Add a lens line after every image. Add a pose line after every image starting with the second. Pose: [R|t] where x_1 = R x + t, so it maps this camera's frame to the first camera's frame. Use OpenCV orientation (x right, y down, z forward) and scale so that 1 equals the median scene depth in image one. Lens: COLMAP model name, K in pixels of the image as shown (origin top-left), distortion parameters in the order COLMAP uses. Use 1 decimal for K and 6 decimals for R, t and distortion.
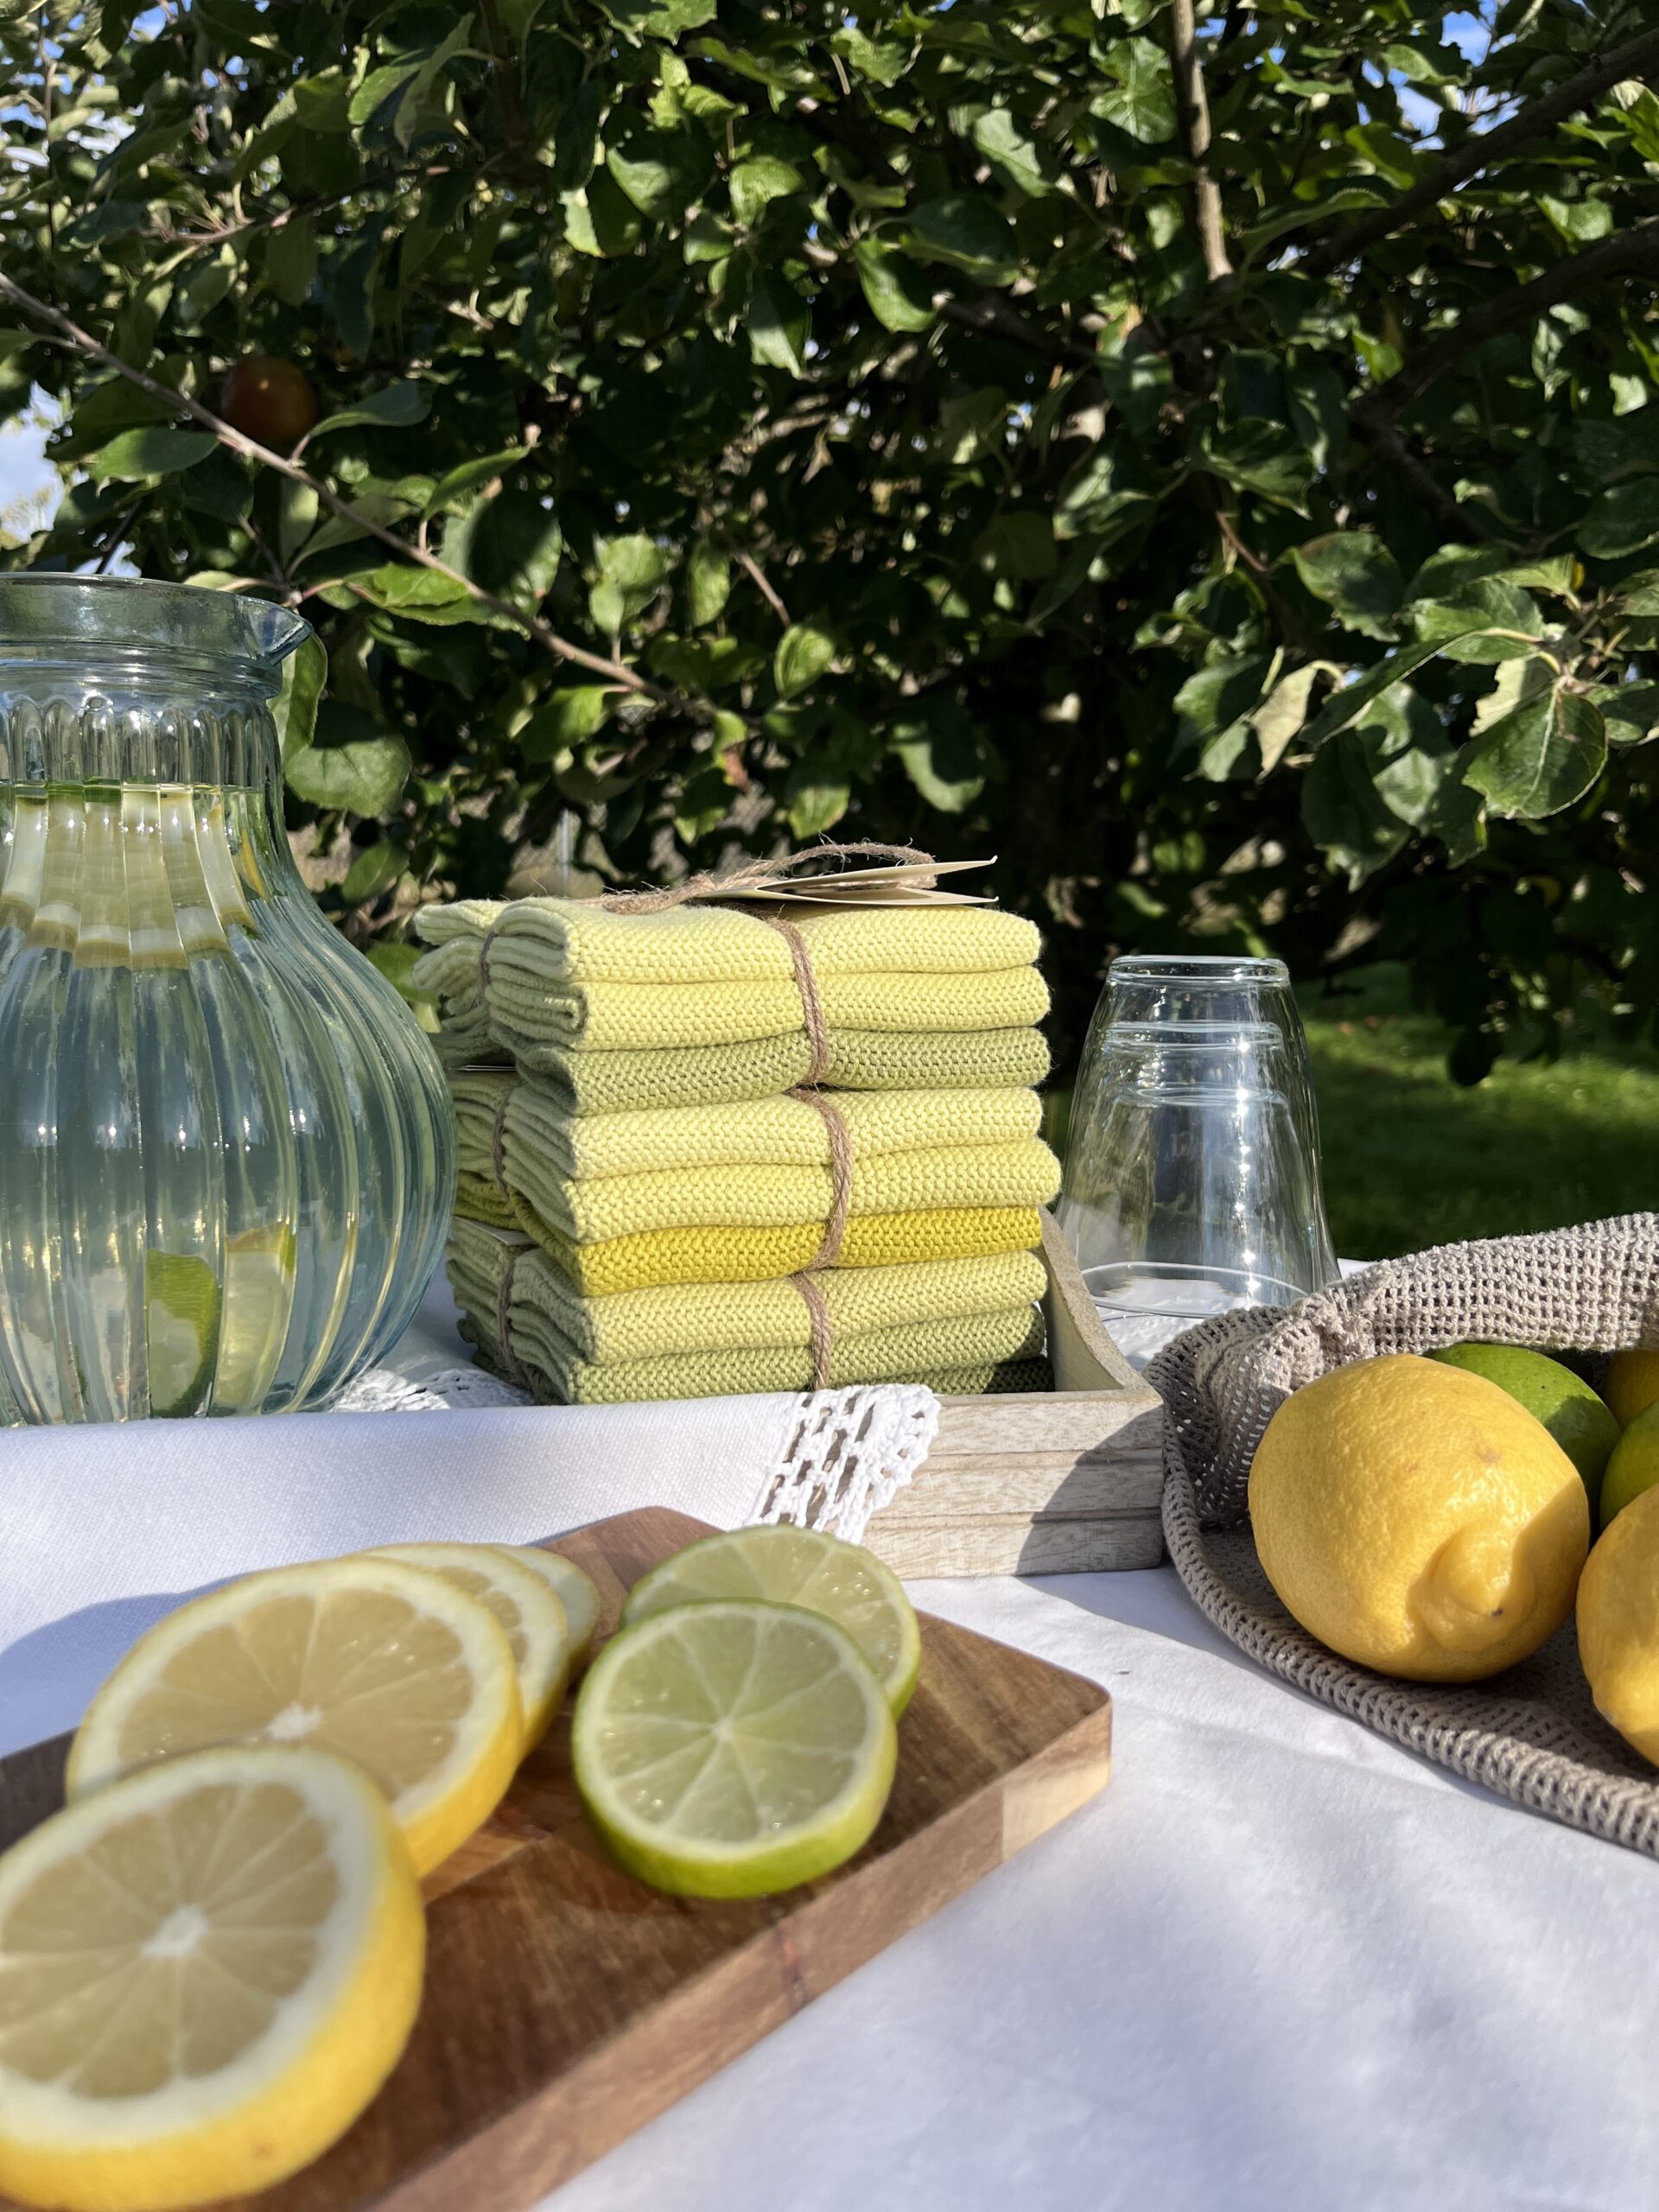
lens RADIAL K [[1670.3, 0, 834.1], [0, 1670.3, 1106.2], [0, 0, 1]] dist [0.023581, -0.032746]
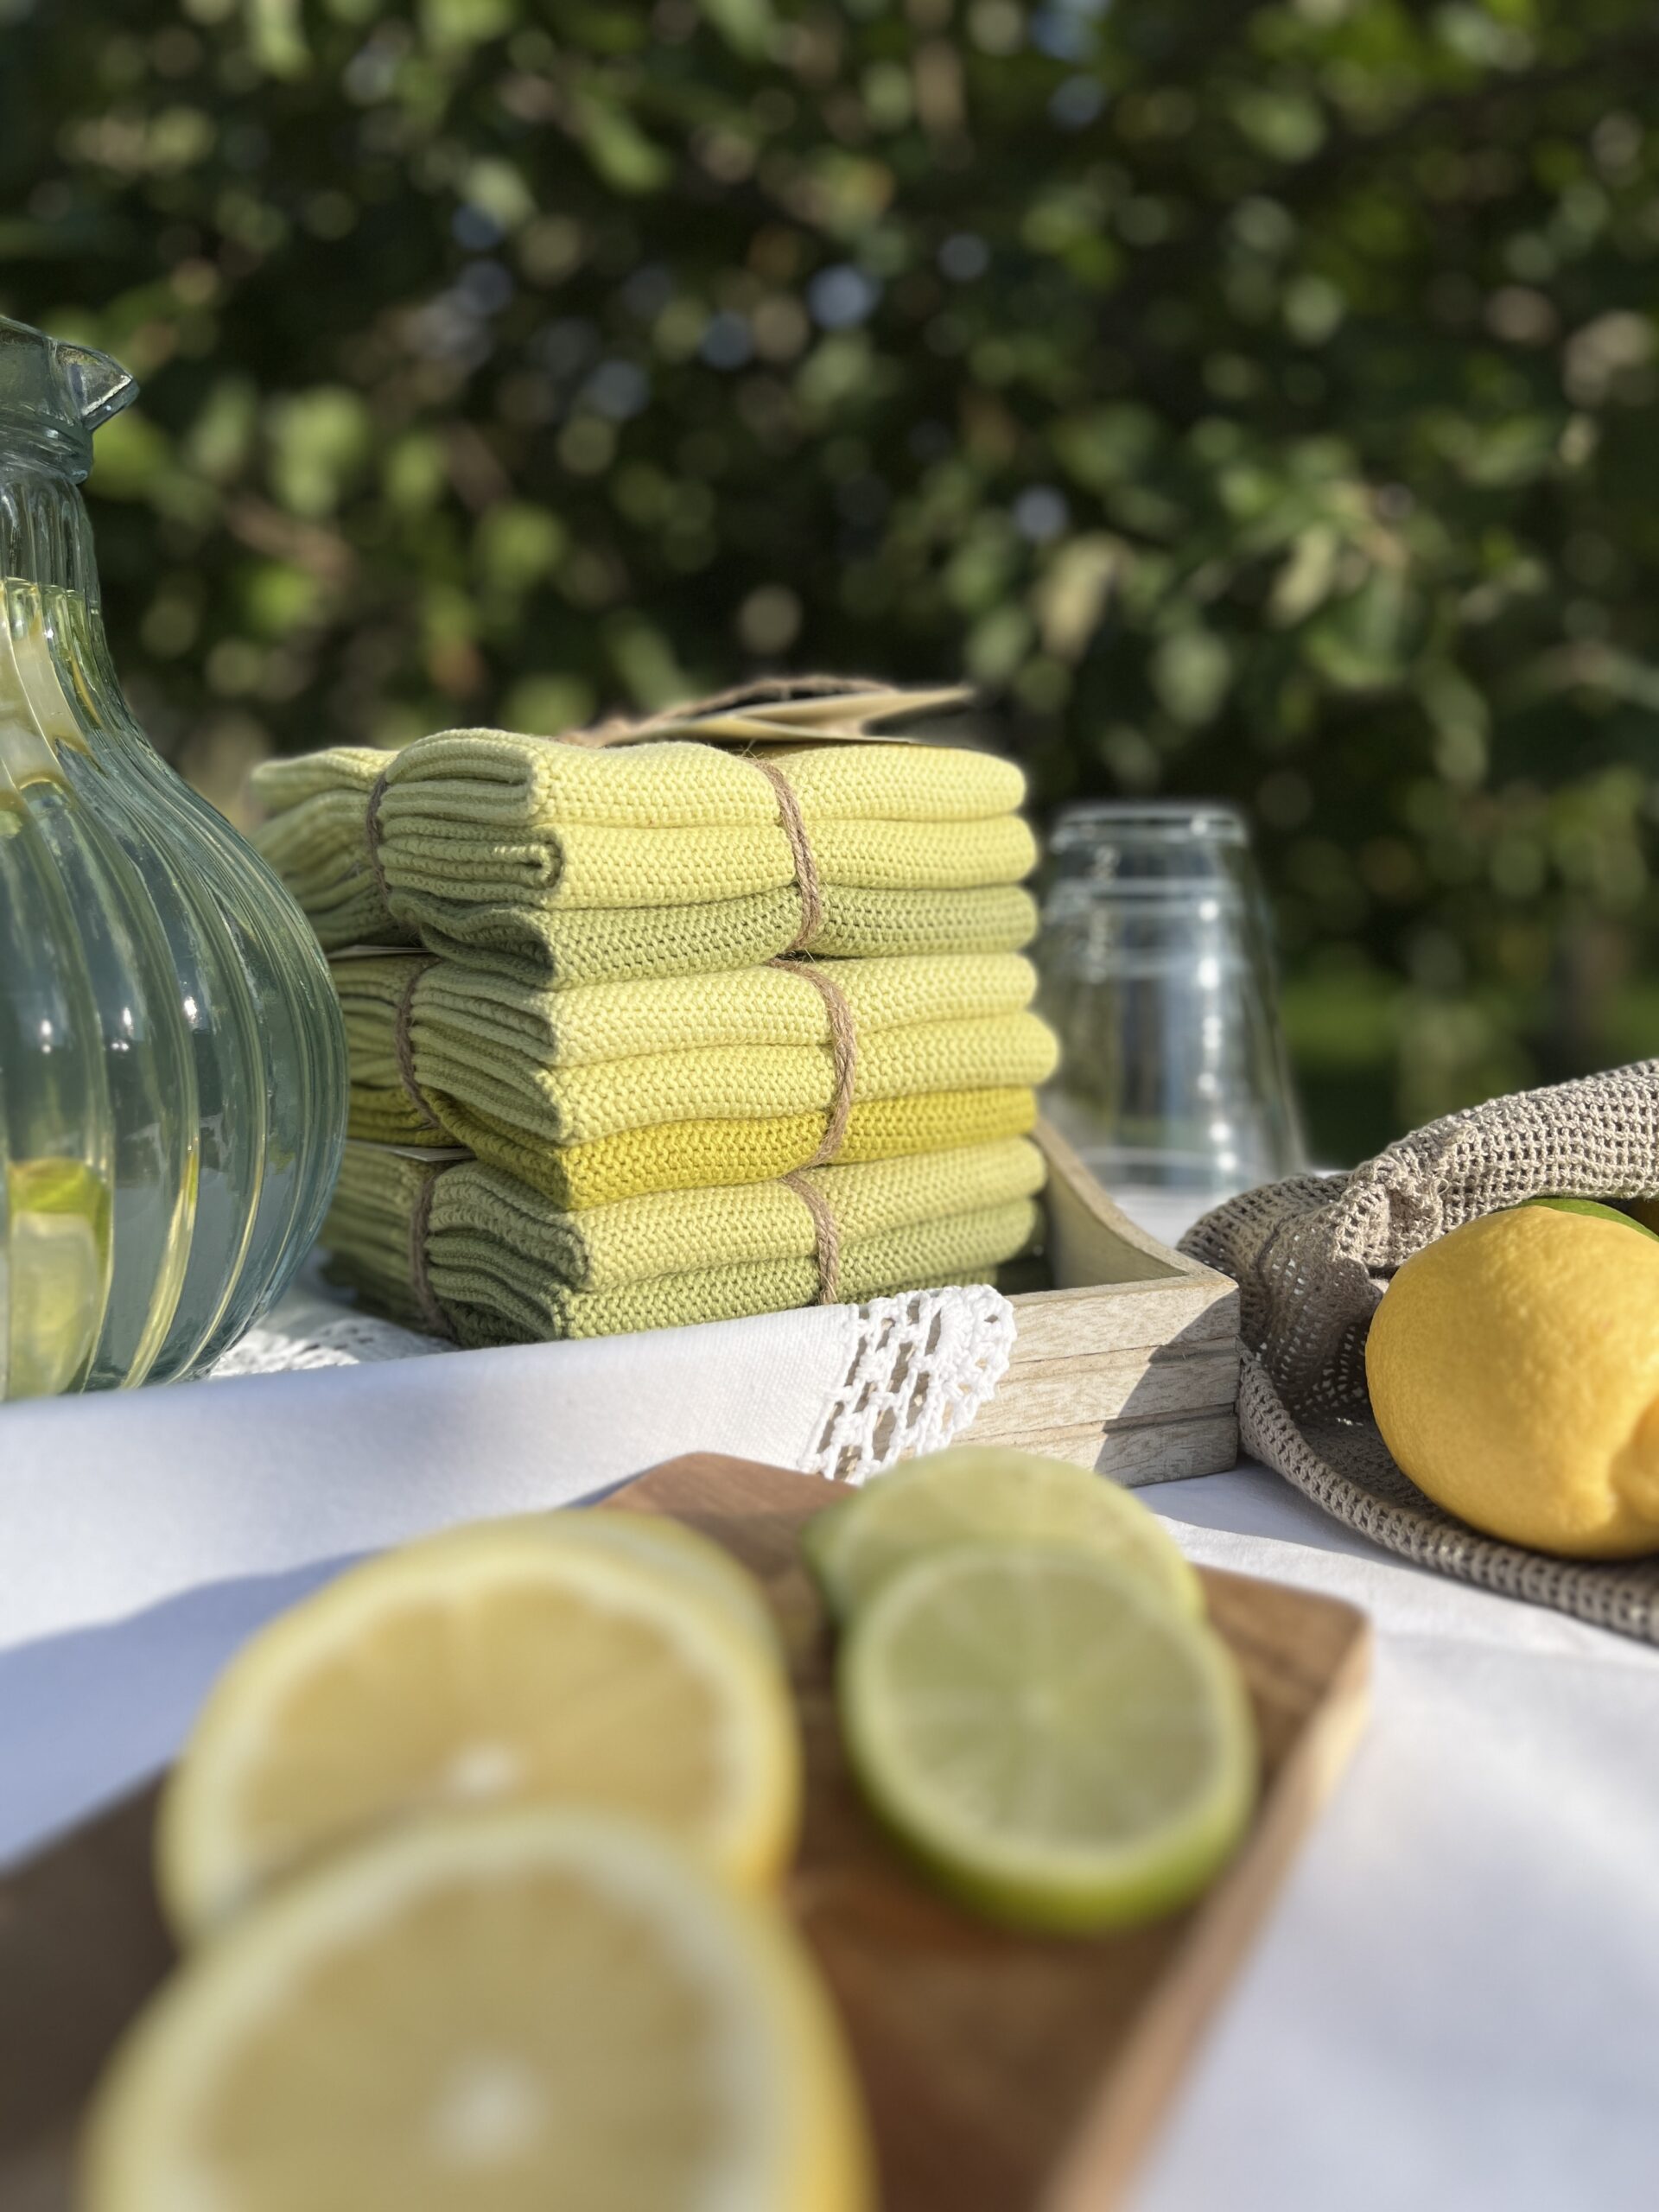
lens RADIAL K [[1670.3, 0, 827.1], [0, 1670.3, 1109.9], [0, 0, 1]] dist [0.023581, -0.032746]
pose [[0.976054, -0.050430, 0.211603, -0.195275], [0.043348, 0.998338, 0.037978, 0.038776], [-0.213166, -0.027896, 0.976618, 0.170932]]
